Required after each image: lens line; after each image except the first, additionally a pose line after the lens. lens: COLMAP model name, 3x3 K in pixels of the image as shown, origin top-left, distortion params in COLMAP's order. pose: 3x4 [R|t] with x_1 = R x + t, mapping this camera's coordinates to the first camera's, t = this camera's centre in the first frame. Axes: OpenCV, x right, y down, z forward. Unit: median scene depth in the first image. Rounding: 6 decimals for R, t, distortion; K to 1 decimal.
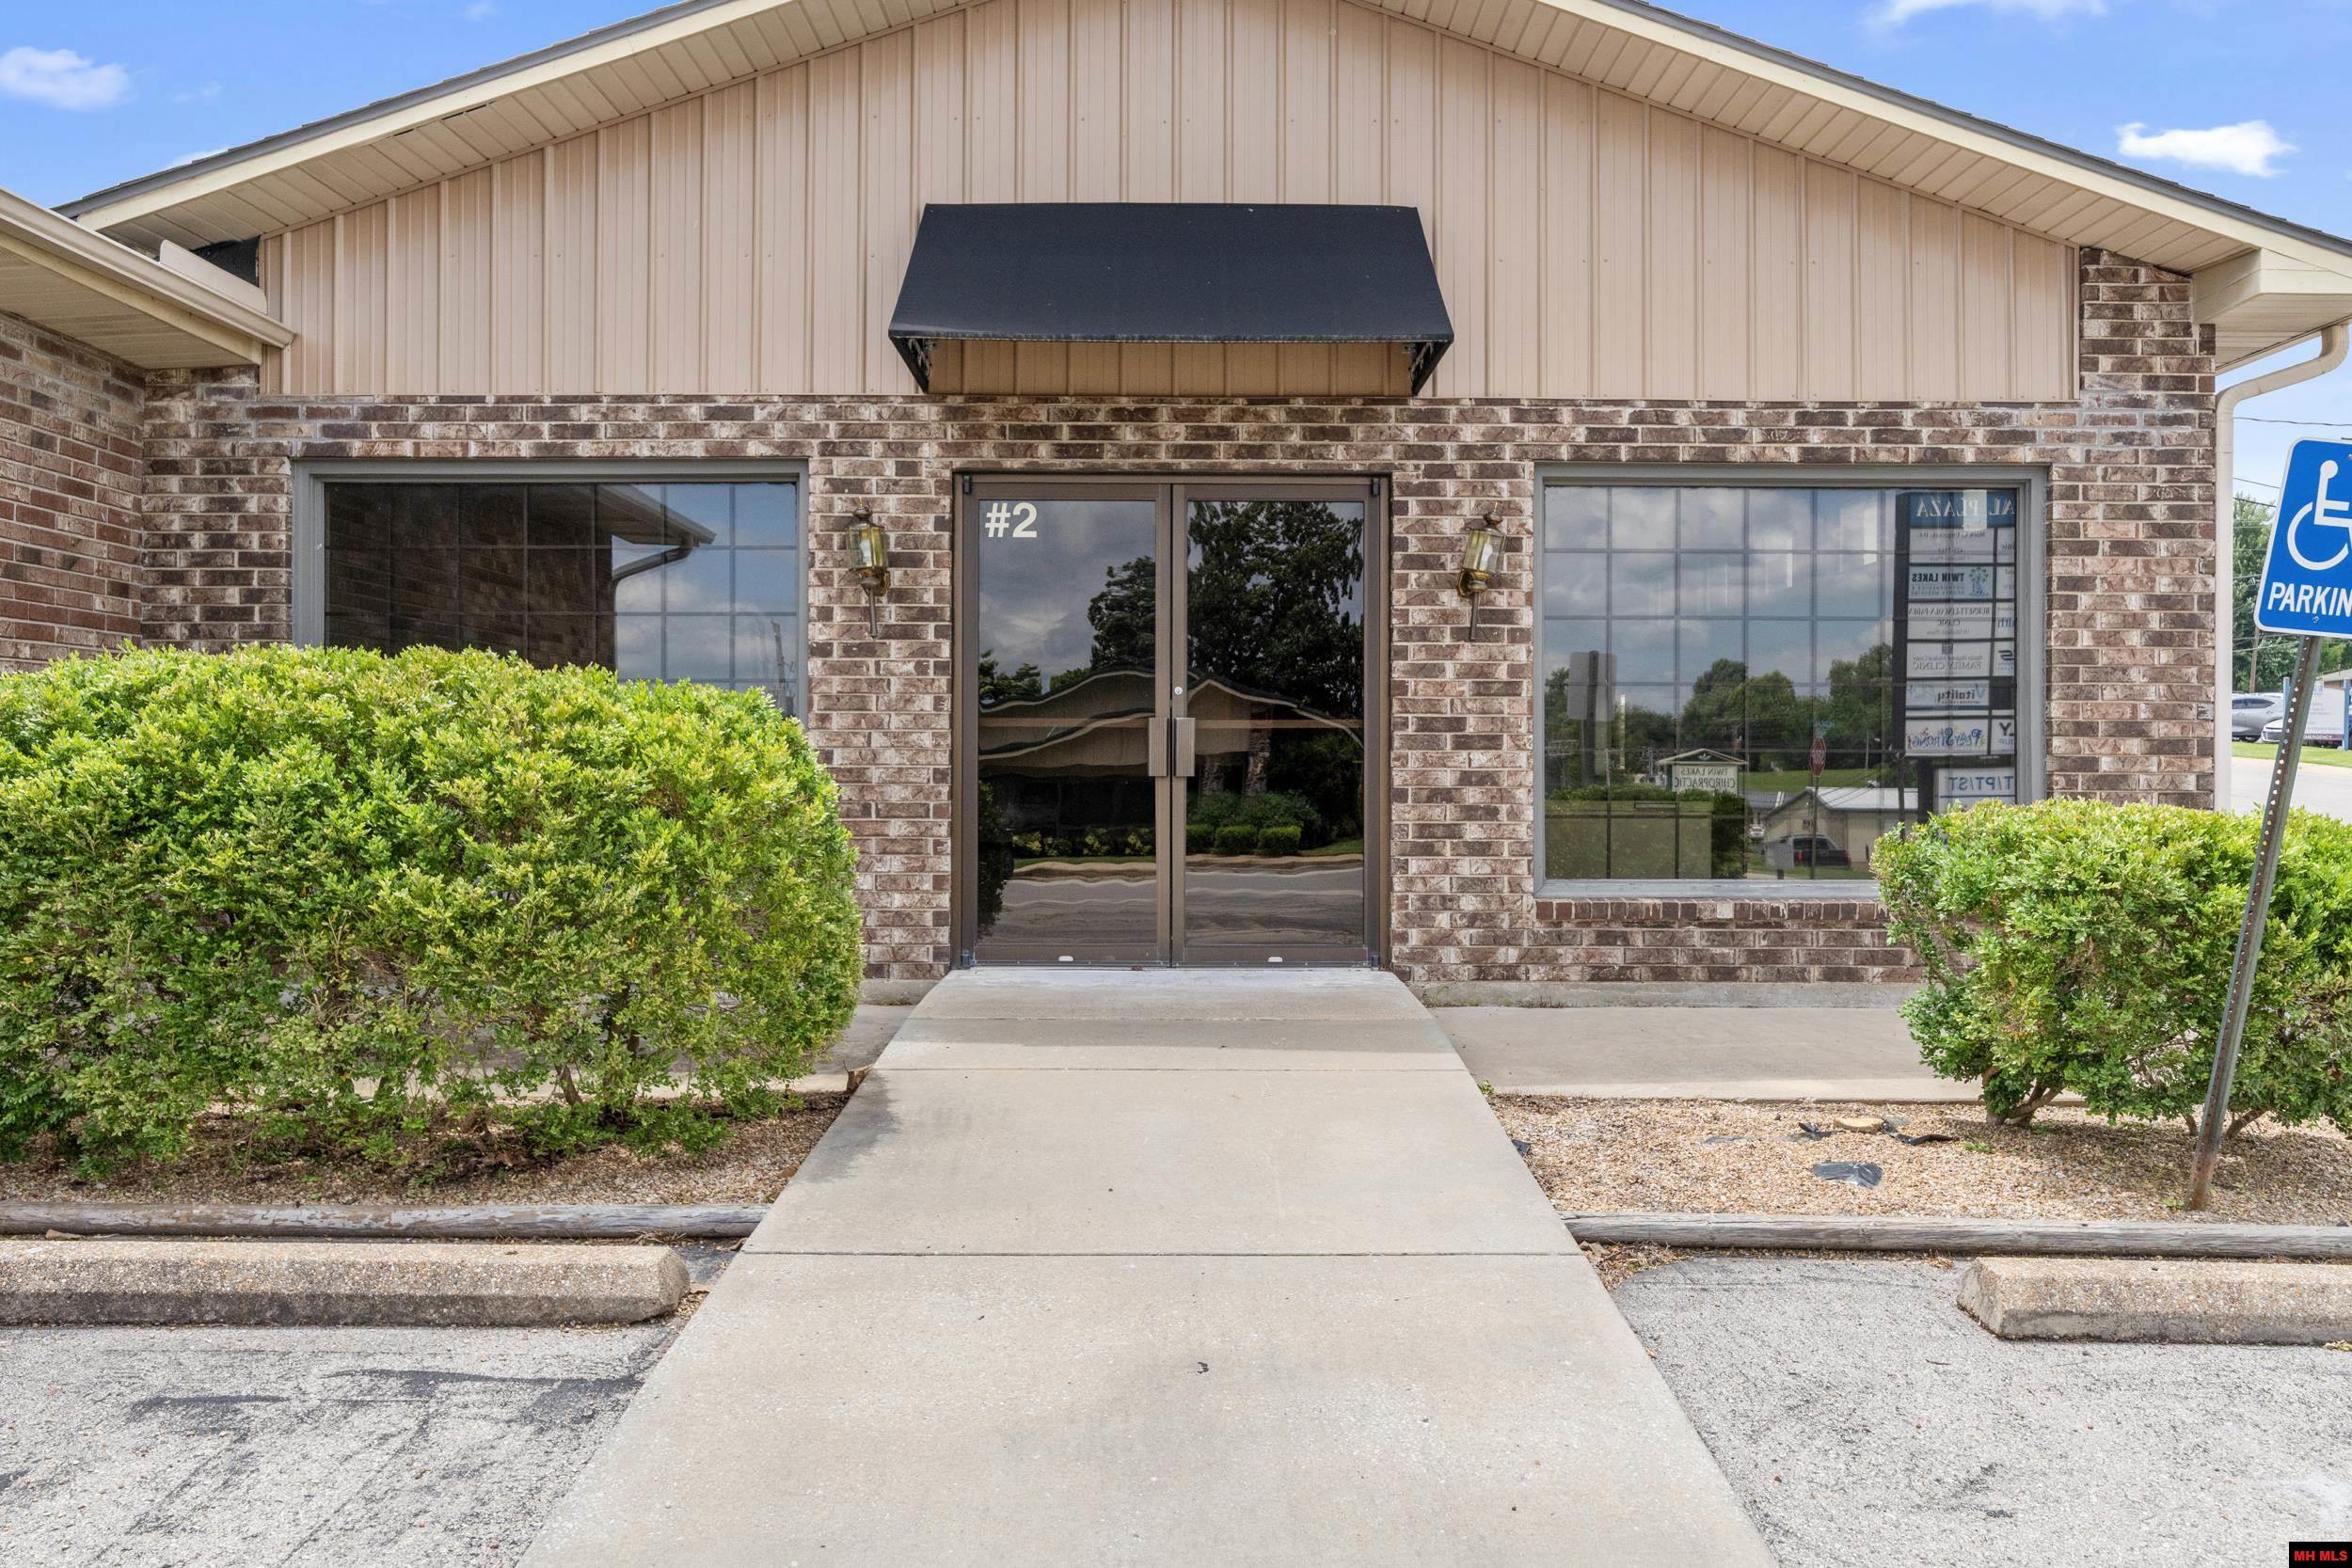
lens RADIAL K [[1782.3, 0, 1175.3], [0, 1782.3, 770.0], [0, 0, 1]] dist [-0.002693, -0.007016]
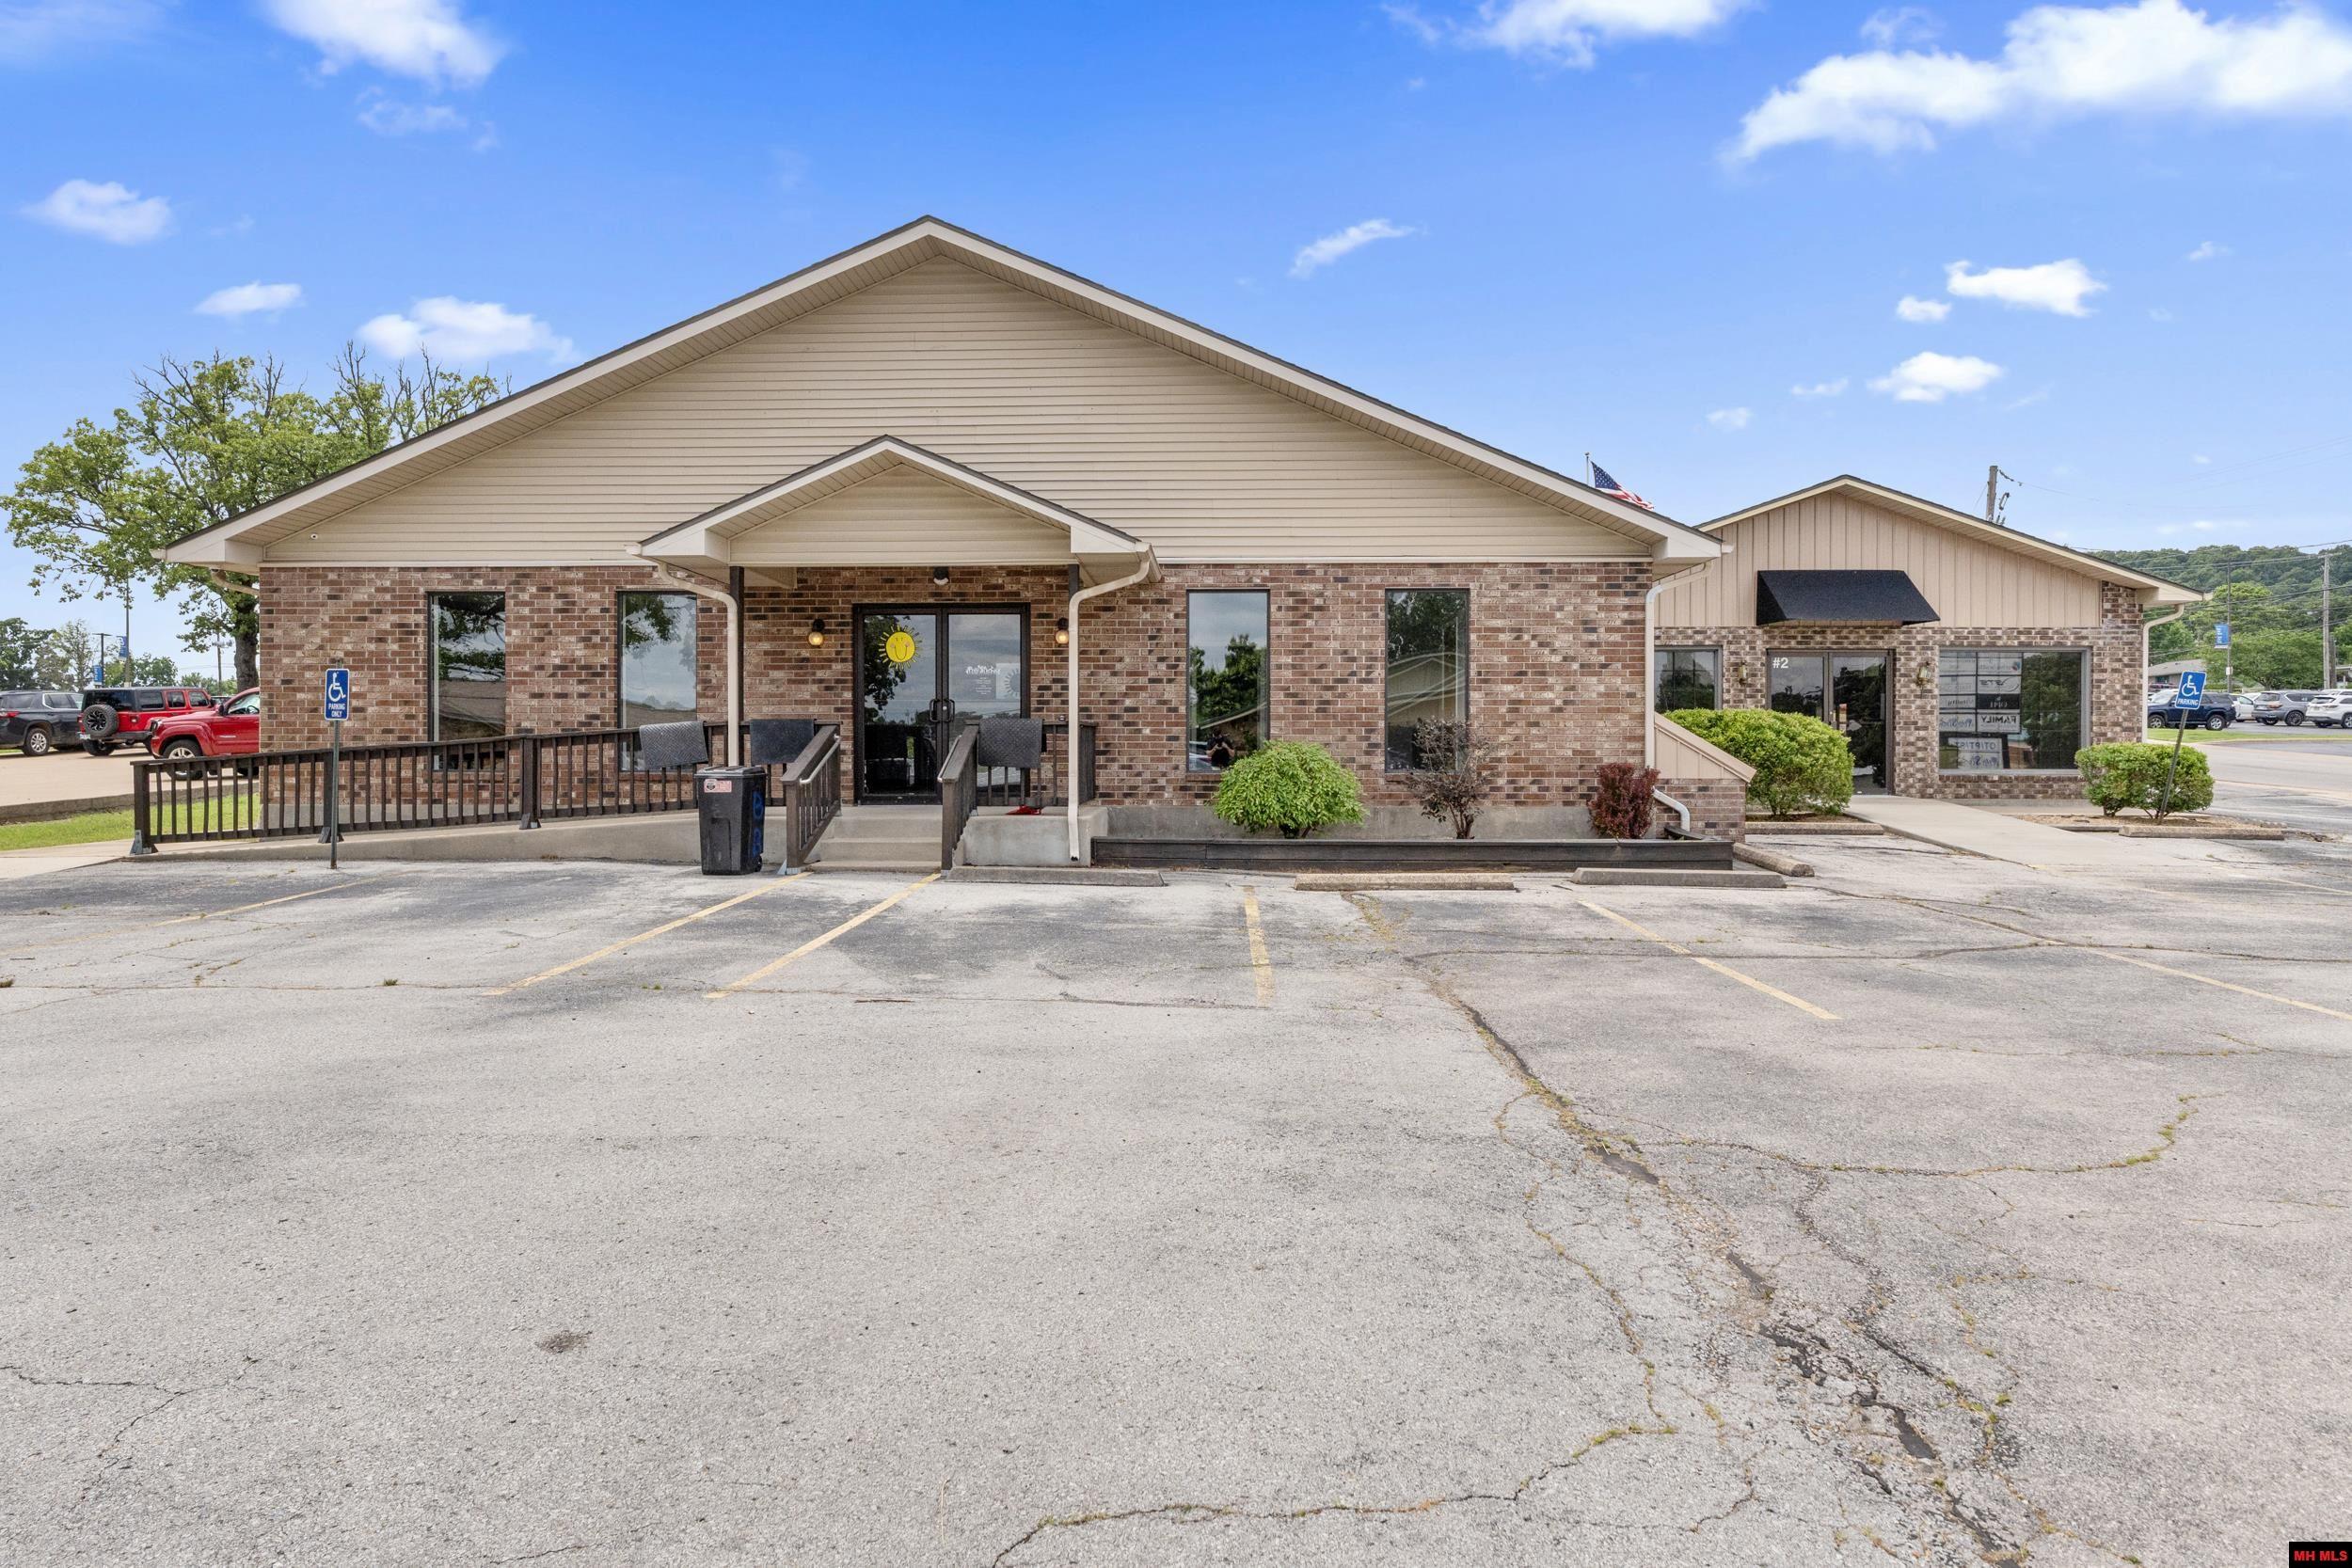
lens RADIAL K [[1347.3, 0, 1176.1], [0, 1347.3, 751.8], [0, 0, 1]] dist [-0.008139, -0.001703]
pose [[0.999350, -0.000503, -0.036055, -1.158390], [0.000713, 0.999983, 0.005802, 0.013342], [0.036052, -0.005824, 0.999333, -1.612531]]
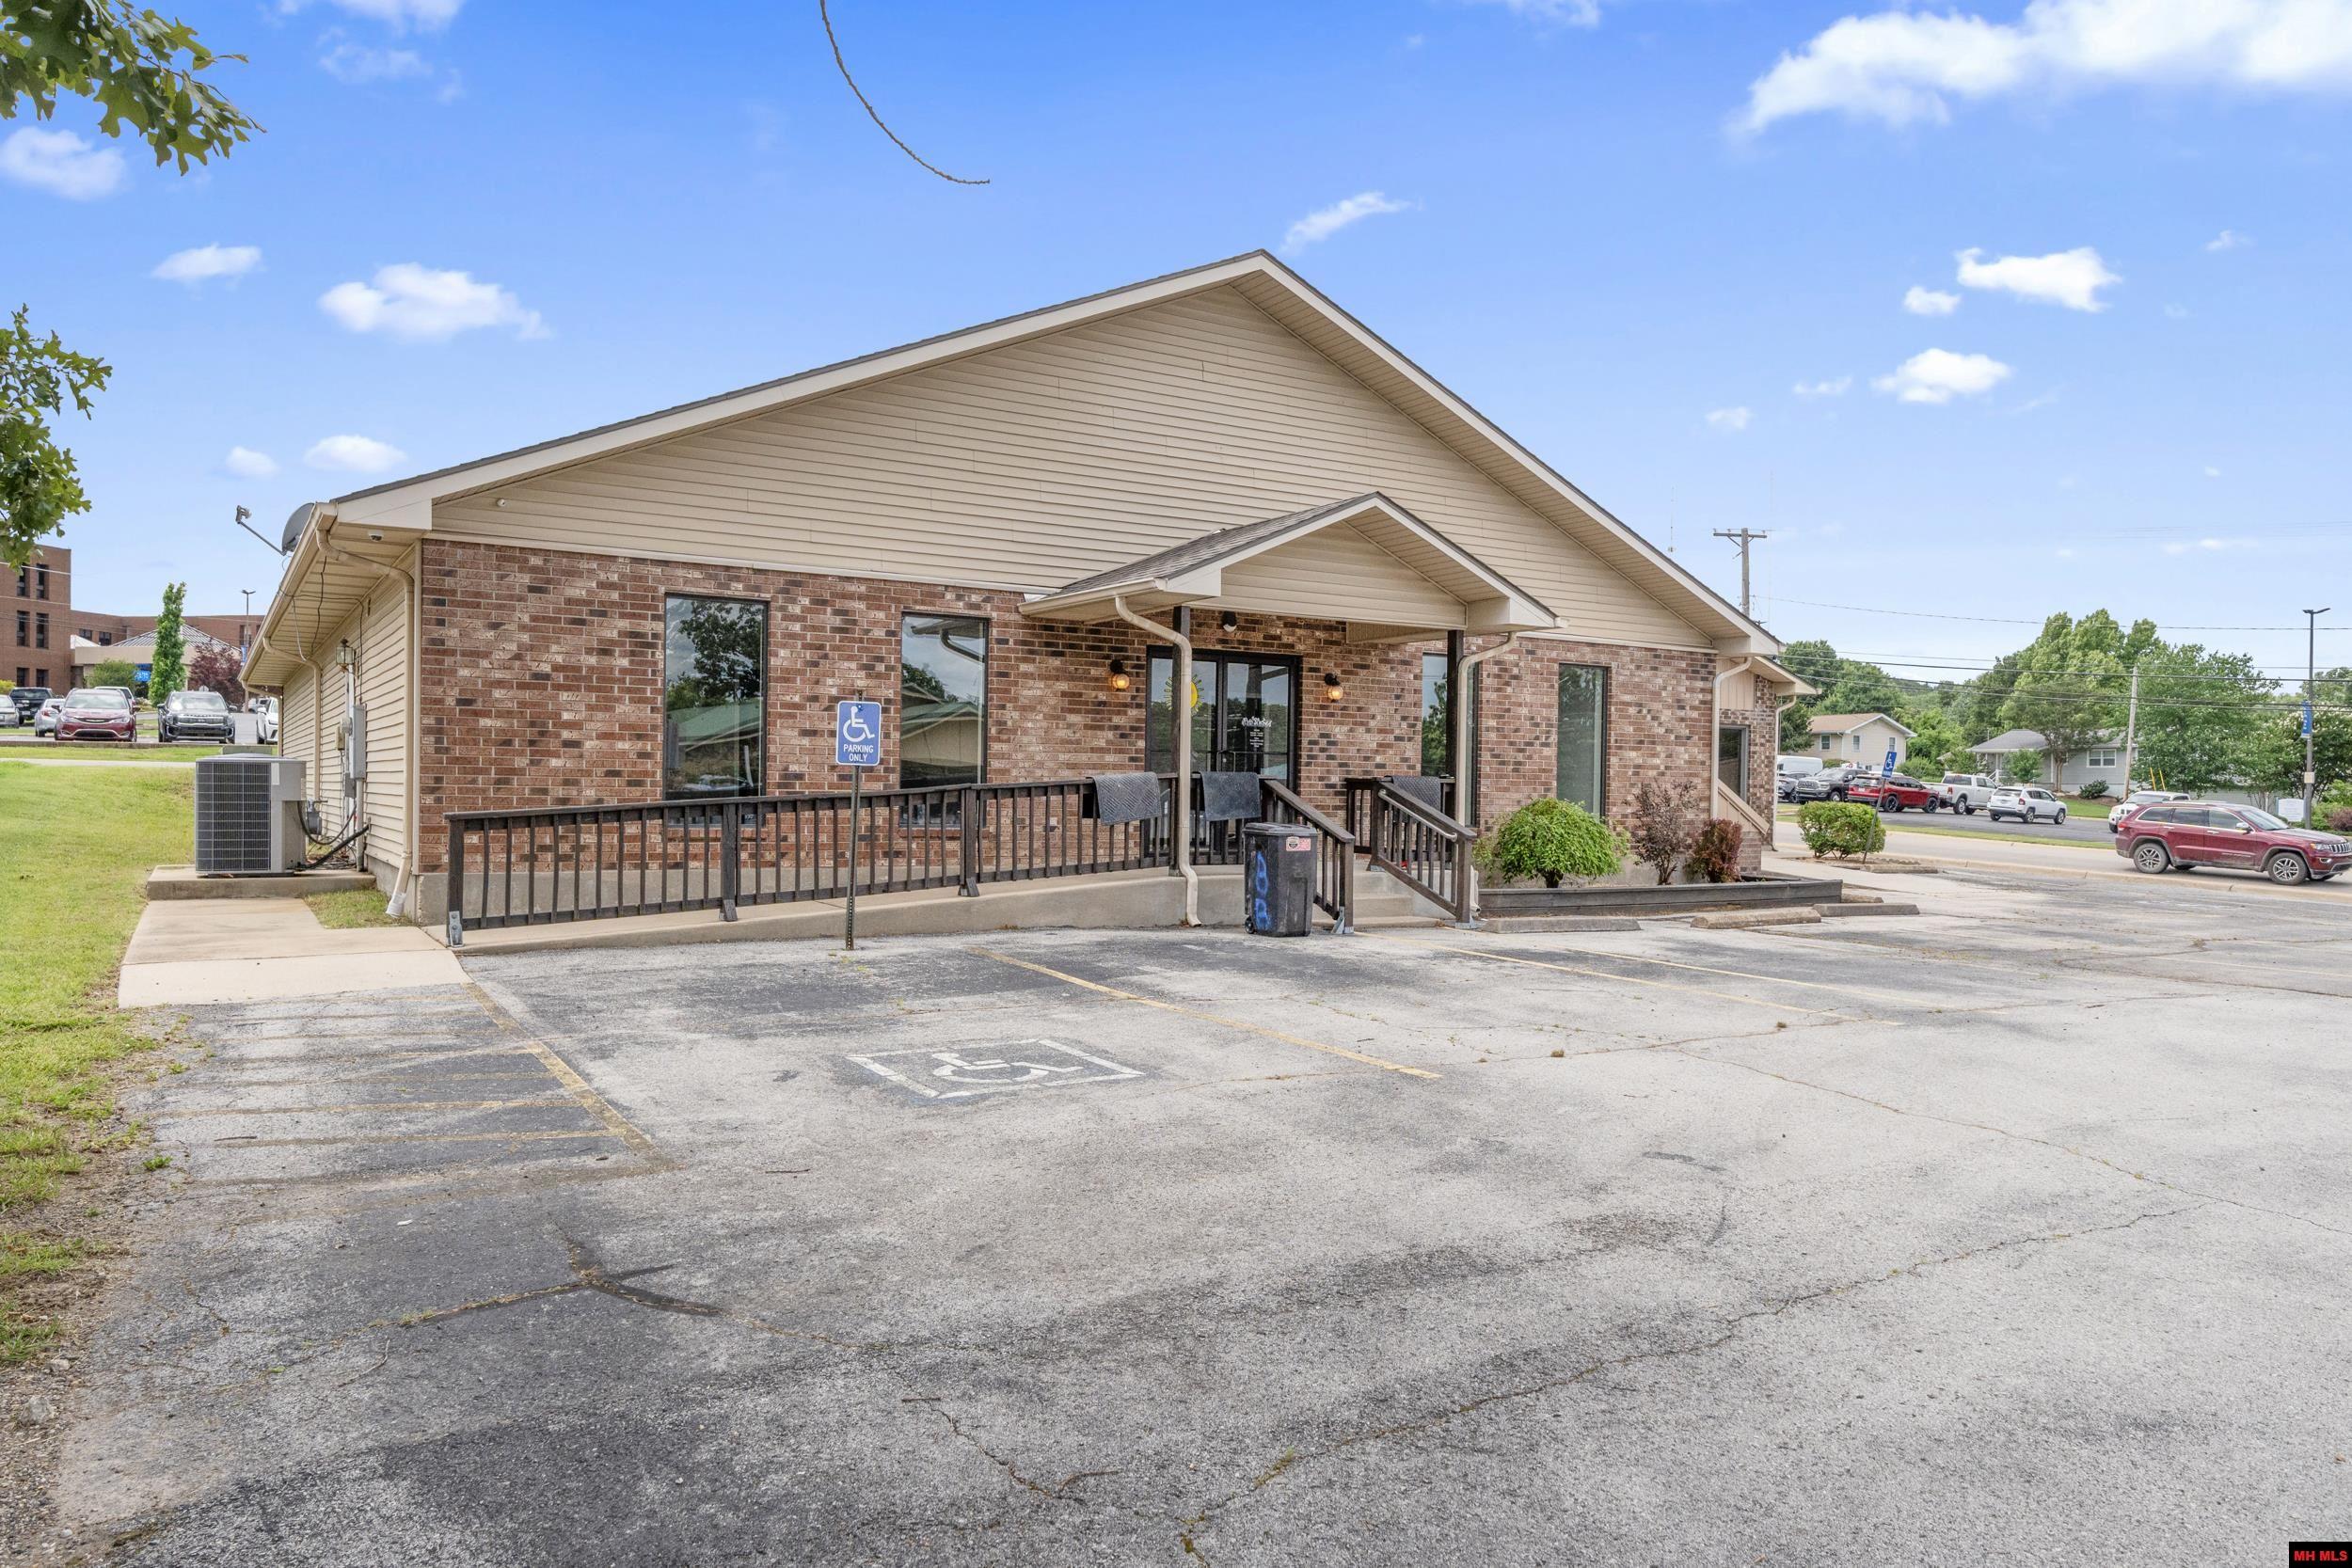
lens RADIAL K [[1606.2, 0, 1191.0], [0, 1606.2, 798.0], [0, 0, 1]] dist [-0.002113, -0.000725]
pose [[0.844495, 0.009298, 0.535482, -2.717417], [-0.013595, 0.999899, 0.004078, 0.005387], [-0.535391, -0.010724, 0.844536, -1.531346]]
